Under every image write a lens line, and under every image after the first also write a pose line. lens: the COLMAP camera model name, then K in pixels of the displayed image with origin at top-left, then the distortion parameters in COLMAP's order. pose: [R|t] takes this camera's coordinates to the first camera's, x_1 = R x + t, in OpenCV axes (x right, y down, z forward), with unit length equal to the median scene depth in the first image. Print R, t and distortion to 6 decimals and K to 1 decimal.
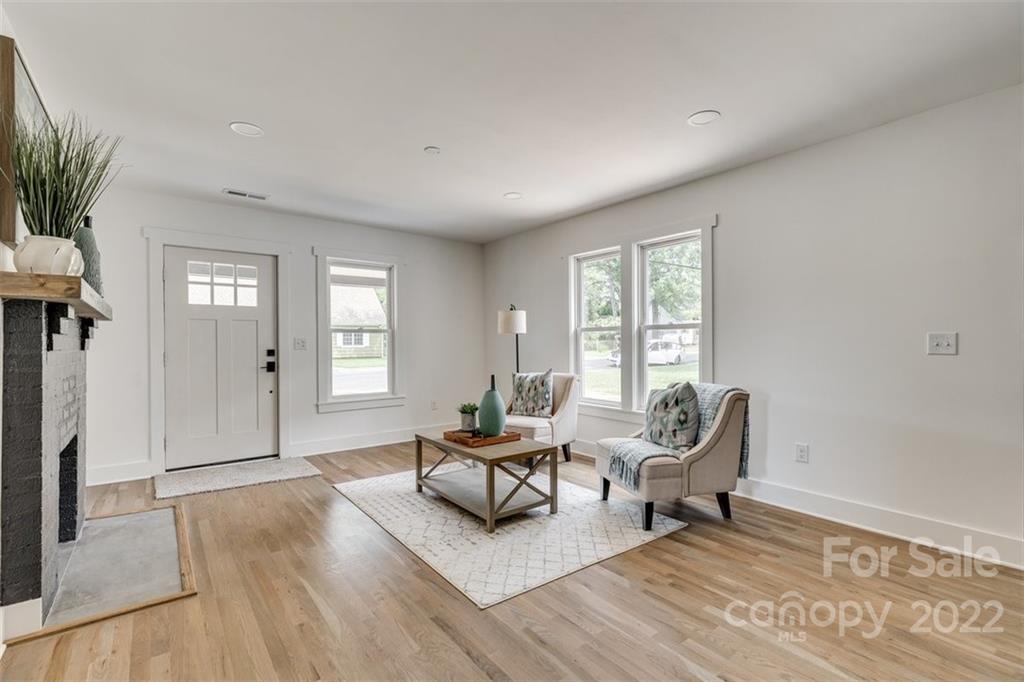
lens RADIAL K [[462.7, 0, 512.0], [0, 462.7, 341.0], [0, 0, 1]] dist [0.001751, 0.000206]
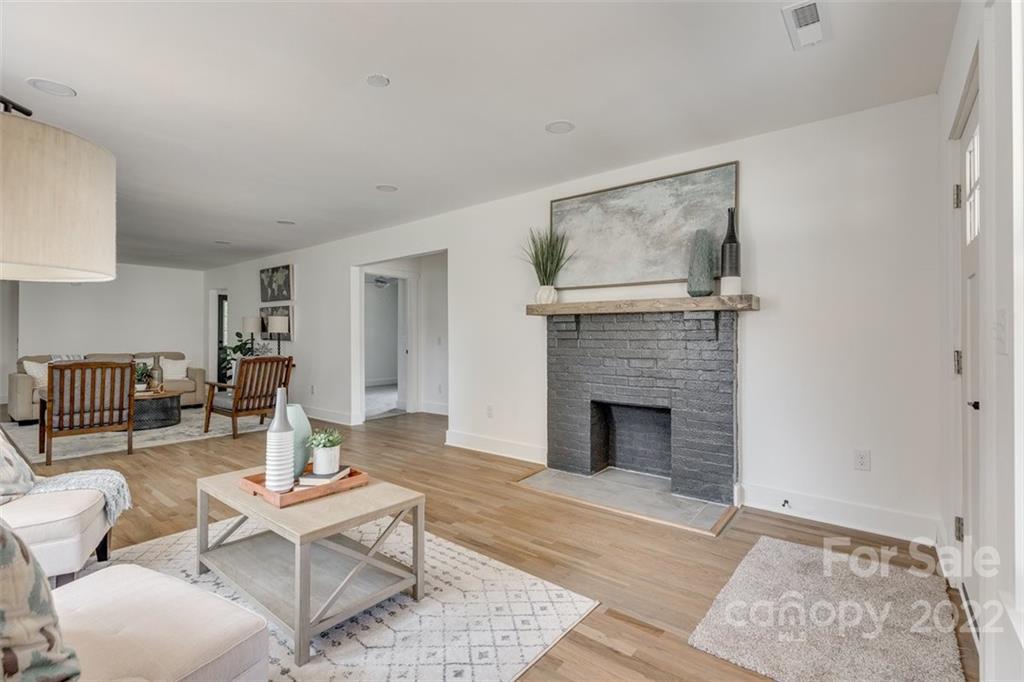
lens RADIAL K [[464.3, 0, 521.2], [0, 464.3, 336.0], [0, 0, 1]] dist [0.001590, 0.000121]
pose [[-0.967737, 0.005526, -0.251903, -0.208747], [0.007671, 0.999942, -0.007534, 0.013234], [0.251847, -0.009224, -0.967723, 1.814172]]
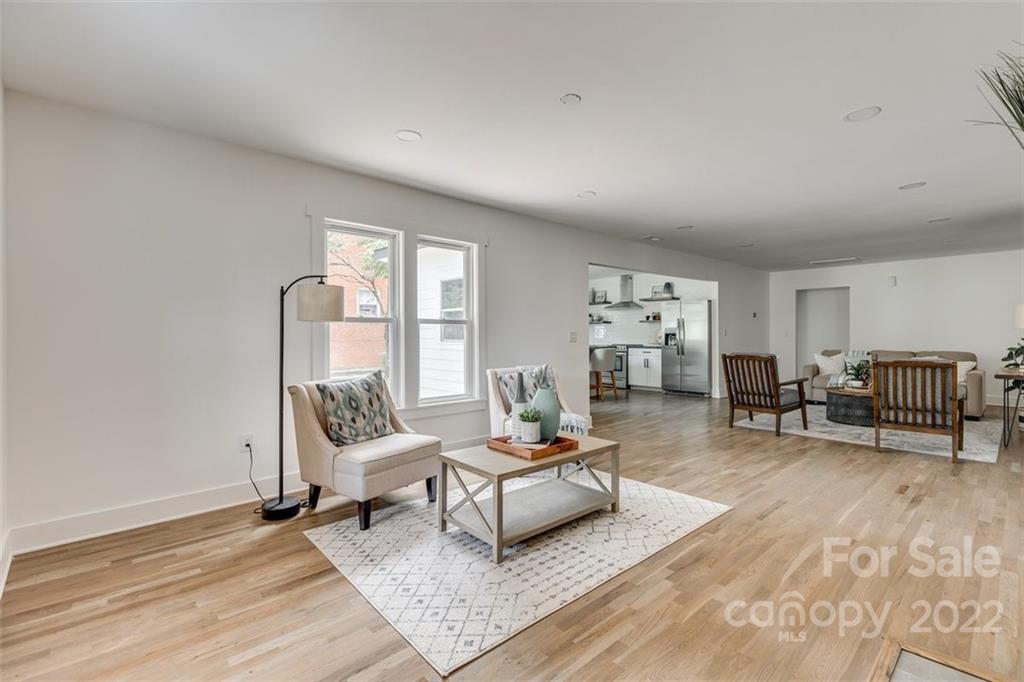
lens RADIAL K [[464.3, 0, 521.2], [0, 464.3, 336.0], [0, 0, 1]] dist [0.001590, 0.000121]
pose [[-0.088066, 0.001794, 0.996113, -0.990012], [-0.004411, 0.999988, -0.002191, 0.005746], [-0.996105, -0.004587, -0.088057, 1.176840]]
